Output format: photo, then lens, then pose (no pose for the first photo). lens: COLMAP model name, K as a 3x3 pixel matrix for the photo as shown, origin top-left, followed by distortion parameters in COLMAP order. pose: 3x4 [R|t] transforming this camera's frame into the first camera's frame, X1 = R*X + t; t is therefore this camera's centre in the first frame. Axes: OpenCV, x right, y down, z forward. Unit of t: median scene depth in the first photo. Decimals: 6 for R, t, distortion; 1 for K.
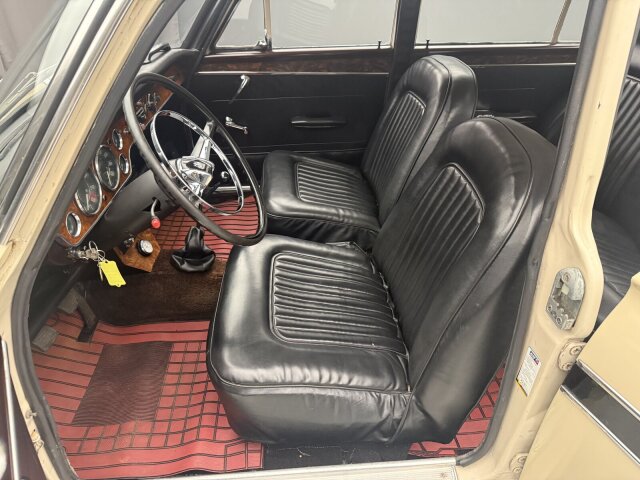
lens RADIAL K [[449.5, 0, 325.6], [0, 449.5, 239.7], [0, 0, 1]] dist [0.074296, -0.088482]
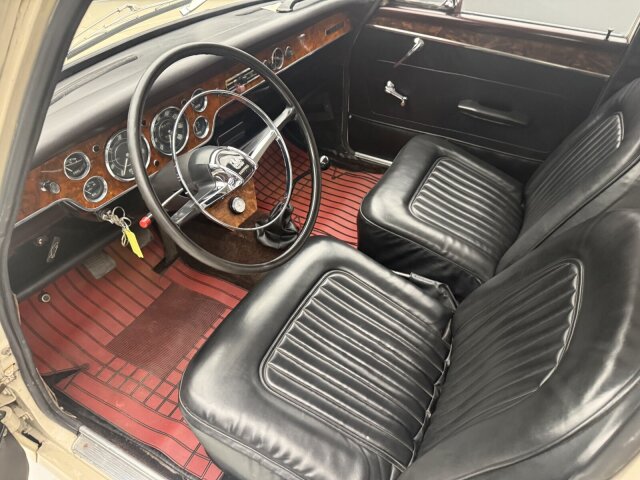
lens RADIAL K [[449.5, 0, 325.6], [0, 449.5, 239.7], [0, 0, 1]] dist [0.074296, -0.088482]
pose [[0.849697, 0.371767, -0.373905, 0.146983], [-0.315914, 0.926708, 0.203498, -0.160512], [0.422154, -0.054790, 0.904867, 0.180775]]
